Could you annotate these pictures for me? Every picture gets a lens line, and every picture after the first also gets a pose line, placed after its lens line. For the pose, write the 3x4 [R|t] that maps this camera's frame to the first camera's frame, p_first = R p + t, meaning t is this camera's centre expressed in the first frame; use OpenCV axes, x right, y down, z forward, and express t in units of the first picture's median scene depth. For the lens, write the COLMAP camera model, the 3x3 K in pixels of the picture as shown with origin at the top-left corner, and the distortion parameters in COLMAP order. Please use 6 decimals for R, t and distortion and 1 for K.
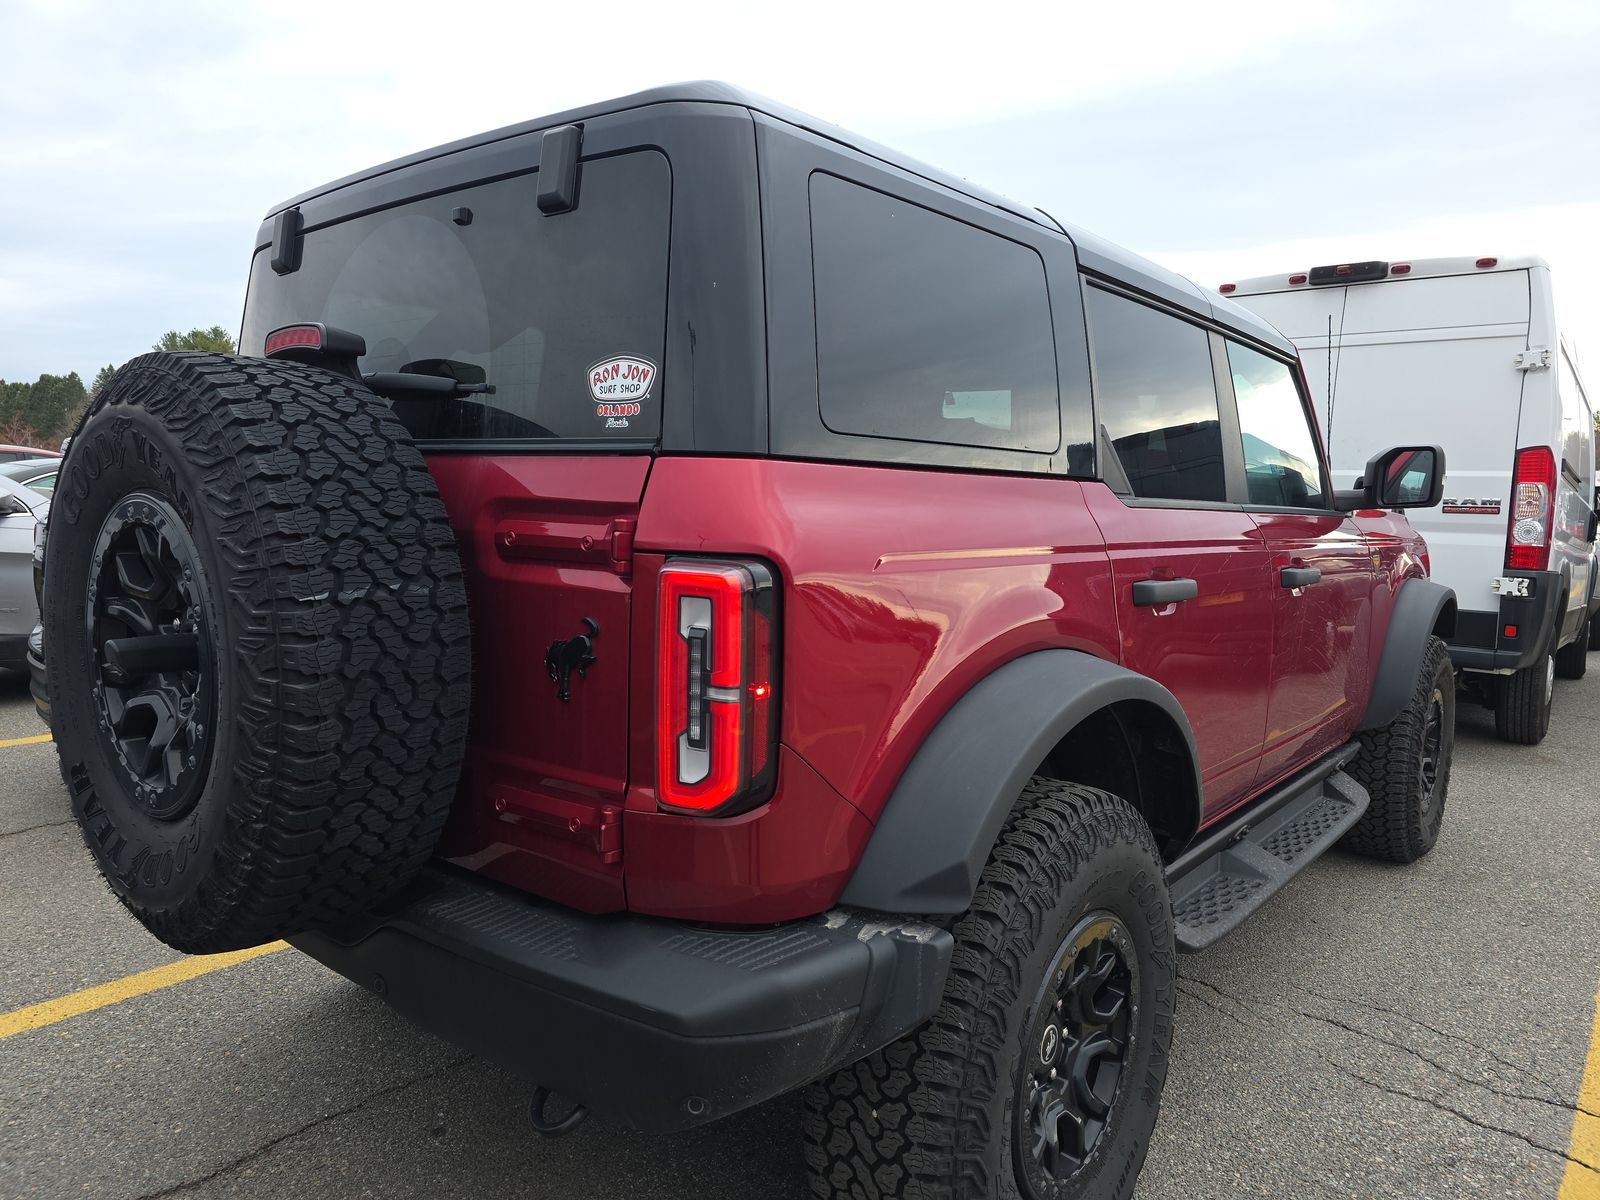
lens RADIAL K [[1108.9, 0, 800.0], [0, 1108.9, 600.0], [0, 0, 1]] dist [0.010697, -0.007638]
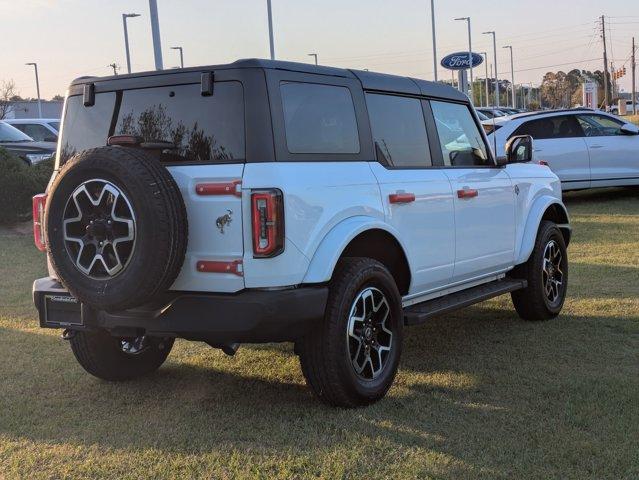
lens RADIAL K [[951.3, 0, 319.5], [0, 951.3, 240.0], [0, 0, 1]] dist [-0.005922, -0.032933]
pose [[0.990742, -0.066413, 0.118408, -0.262082], [0.068769, 0.997506, -0.015922, 0.182073], [-0.117055, 0.023917, 0.992837, -2.071091]]
